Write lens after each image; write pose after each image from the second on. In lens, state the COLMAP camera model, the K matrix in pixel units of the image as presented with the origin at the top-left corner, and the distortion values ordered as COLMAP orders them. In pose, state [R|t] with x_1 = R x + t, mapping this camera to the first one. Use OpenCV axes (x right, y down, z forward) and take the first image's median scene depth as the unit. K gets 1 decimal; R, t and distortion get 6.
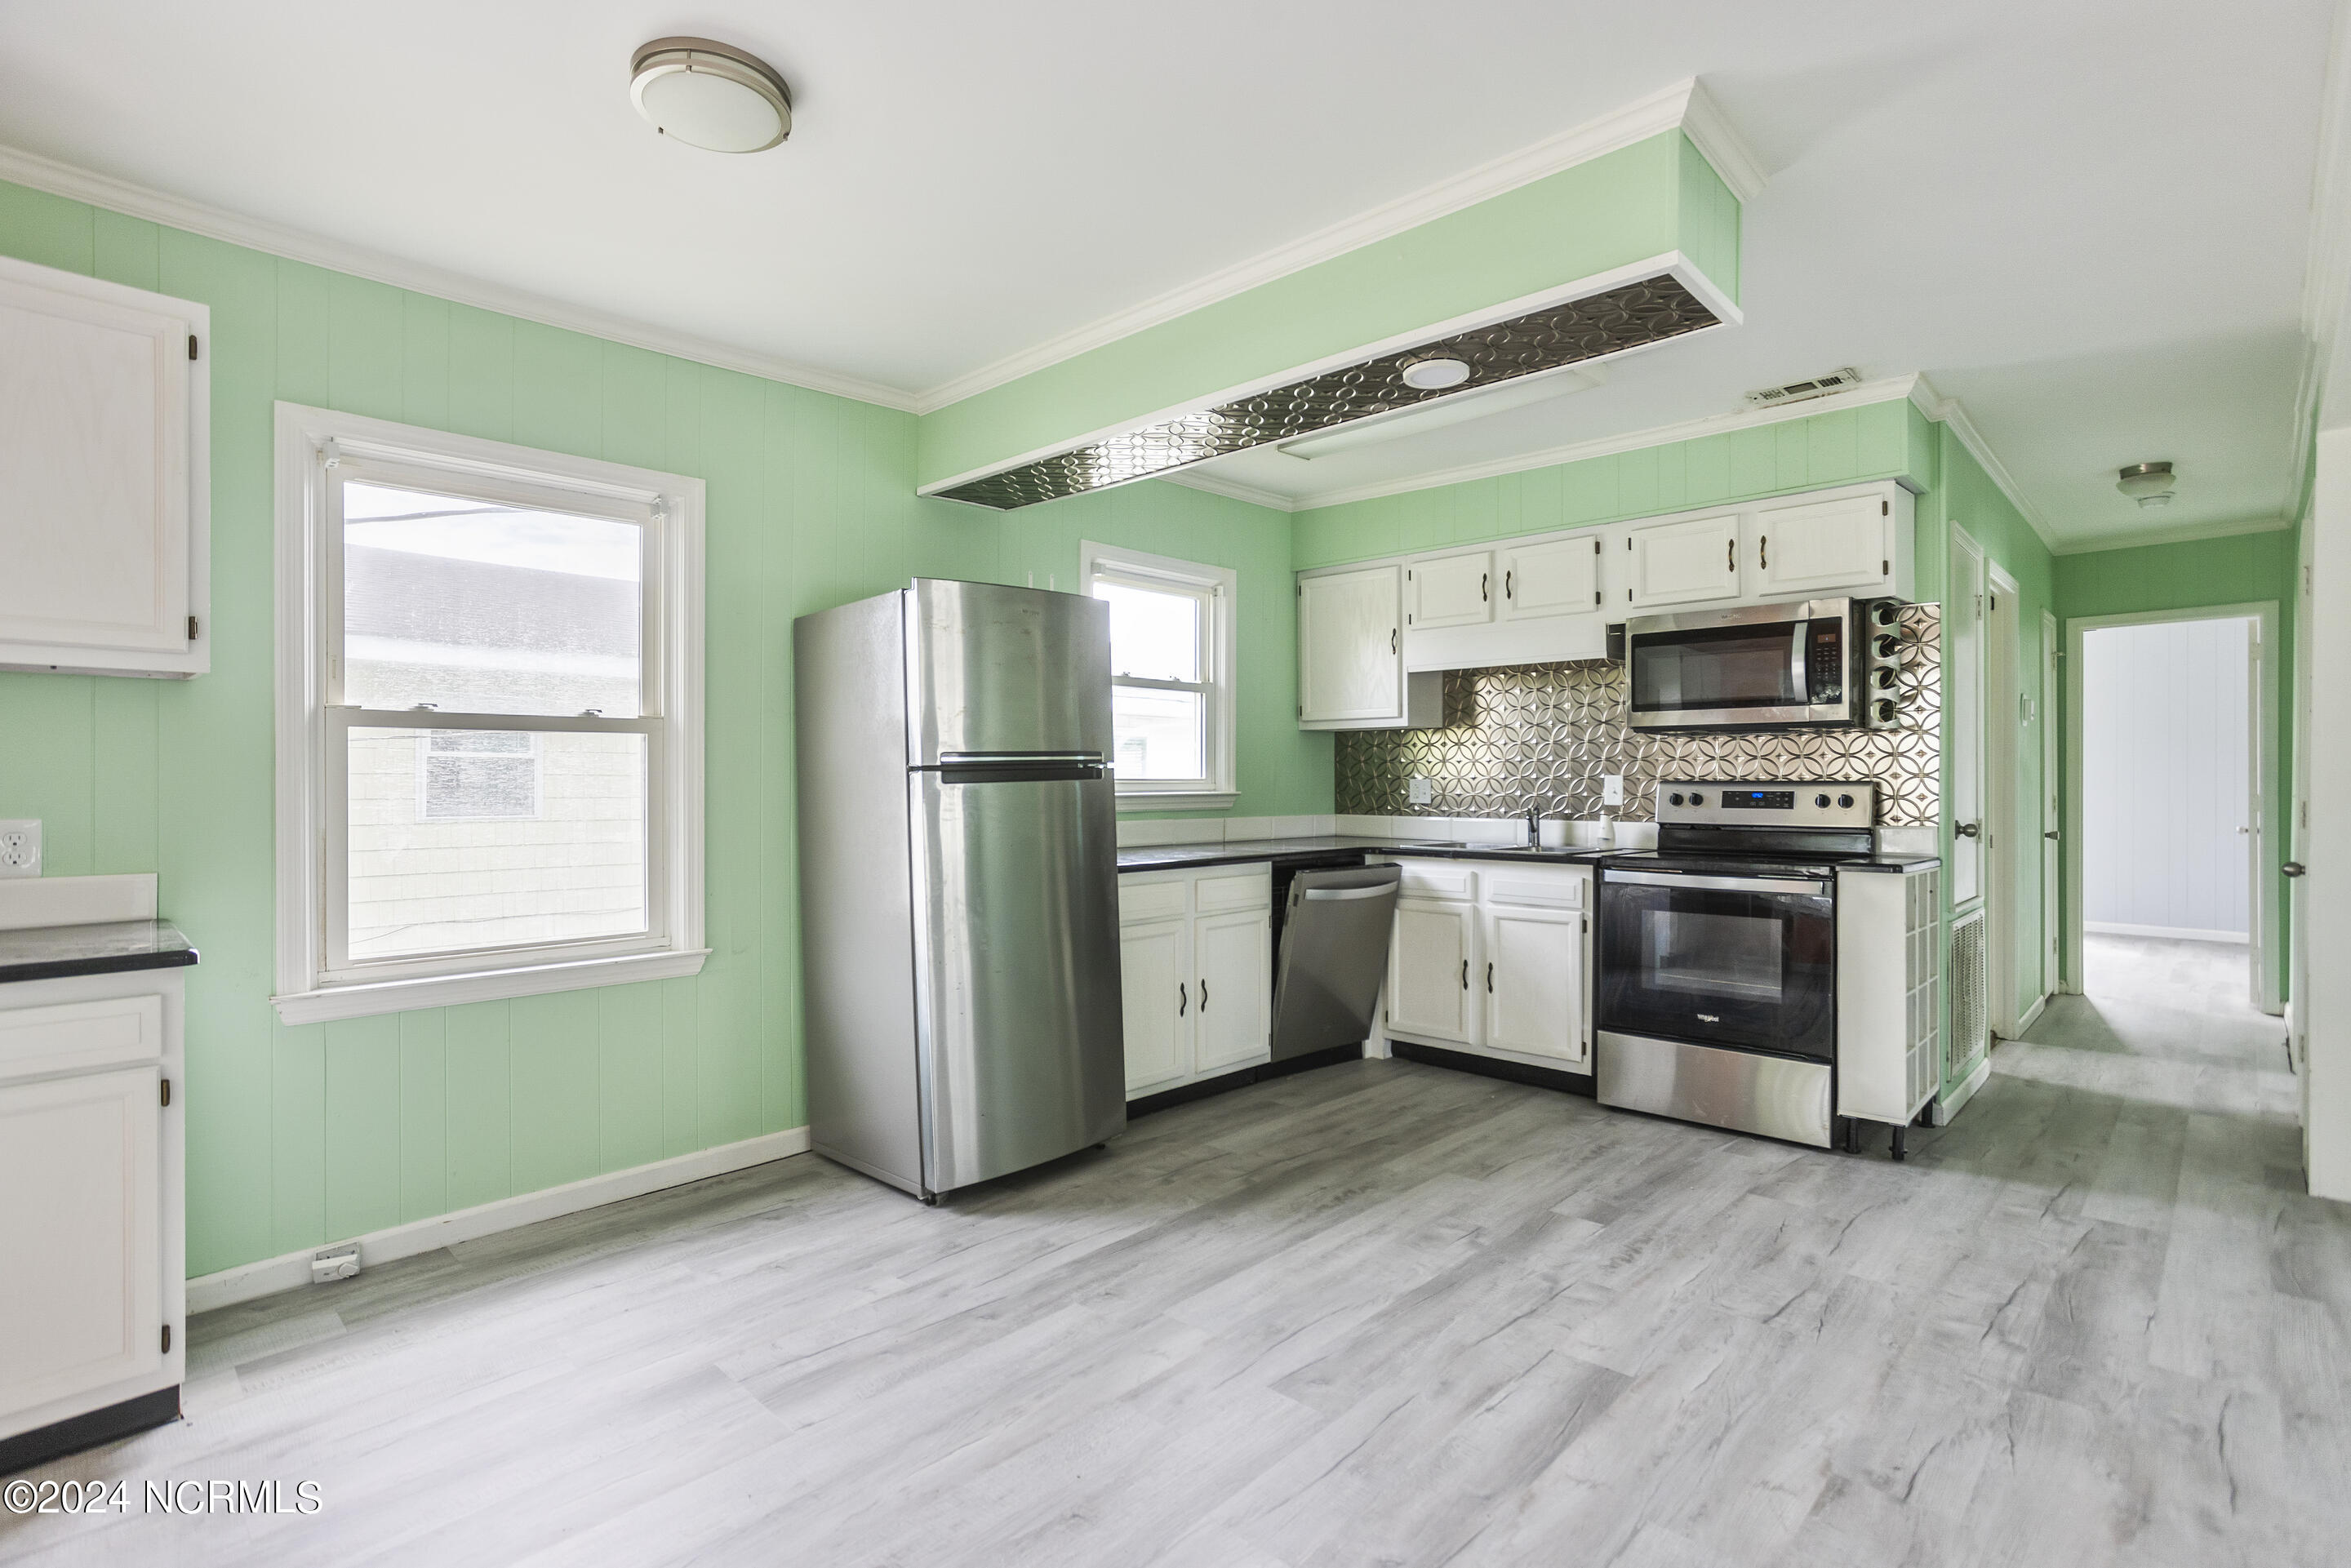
lens RADIAL K [[1132.5, 0, 1162.6], [0, 1132.5, 779.1], [0, 0, 1]] dist [-0.041084, 0.019142]
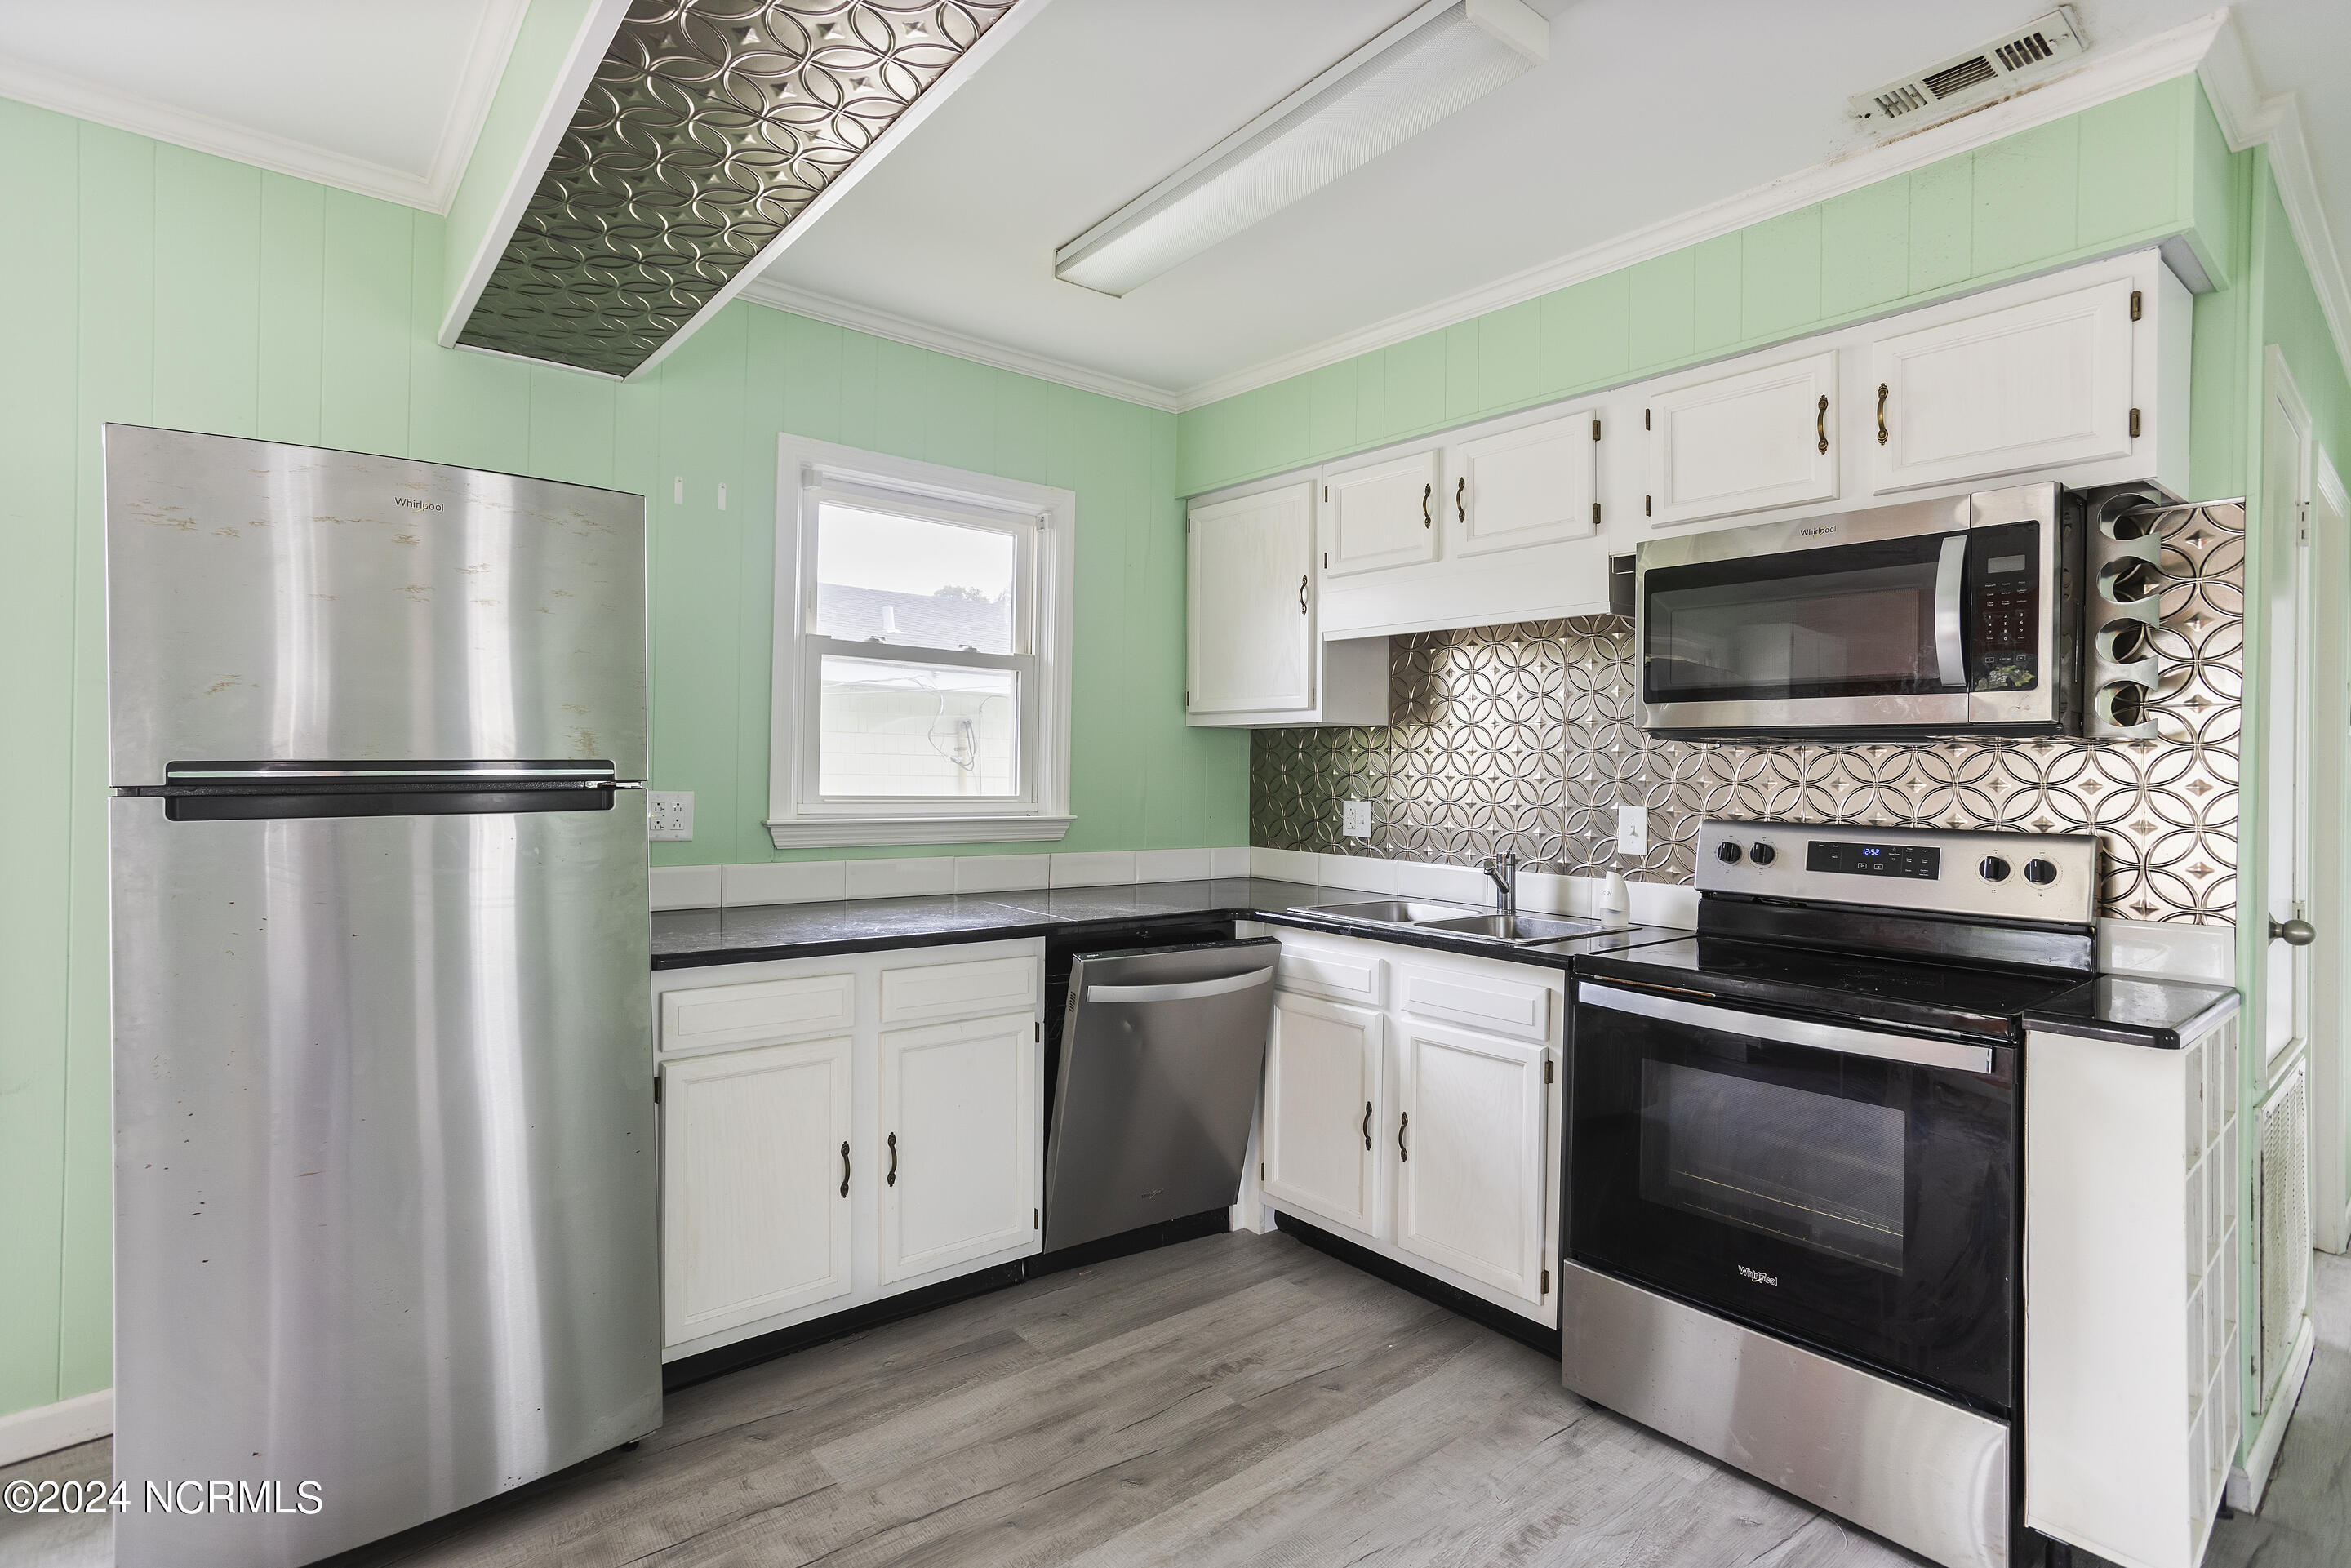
lens RADIAL K [[1132.5, 0, 1154.3], [0, 1132.5, 761.8], [0, 0, 1]] dist [-0.041084, 0.019142]
pose [[0.993886, 0.016956, -0.109105, 0.247813], [-0.017956, 0.999805, -0.008196, -0.021569], [0.108945, 0.010105, 0.993996, 0.427291]]
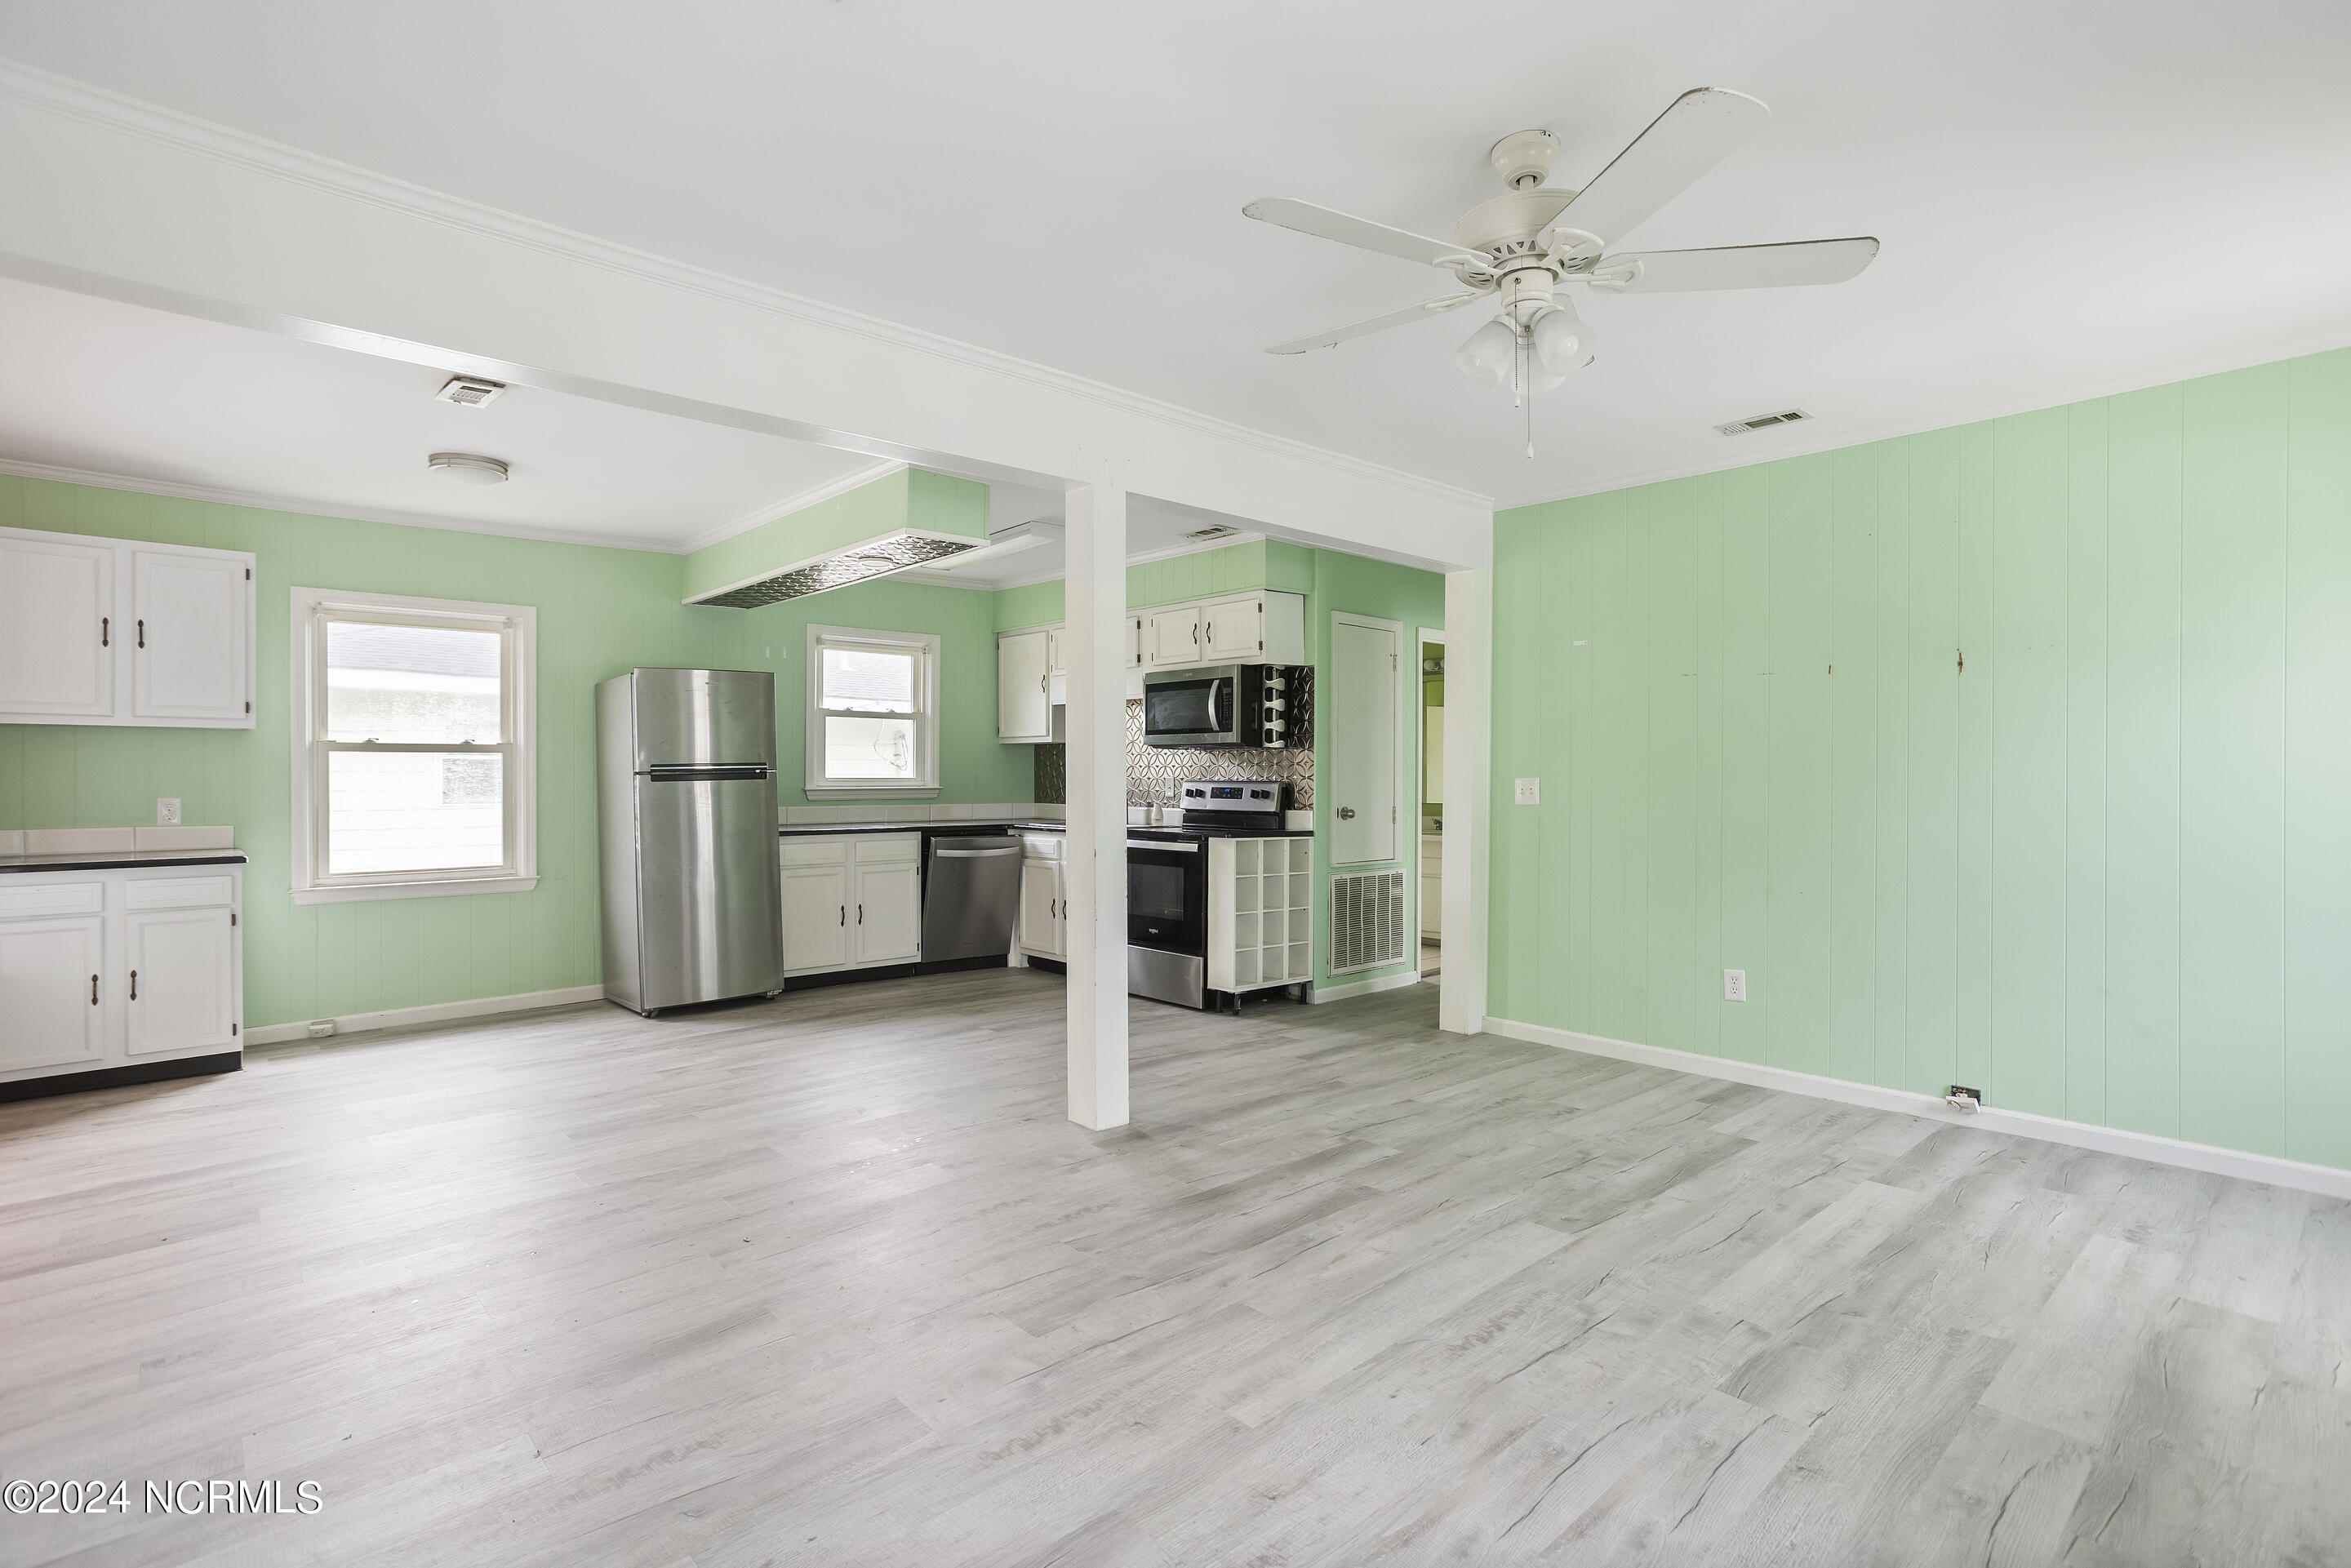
lens RADIAL K [[1132.5, 0, 1161.9], [0, 1132.5, 776.2], [0, 0, 1]] dist [-0.041084, 0.019142]
pose [[0.998002, 0.002074, -0.063142, 0.582614], [-0.001946, 0.999996, 0.002091, -0.007800], [0.063146, -0.001964, 0.998002, -0.585187]]
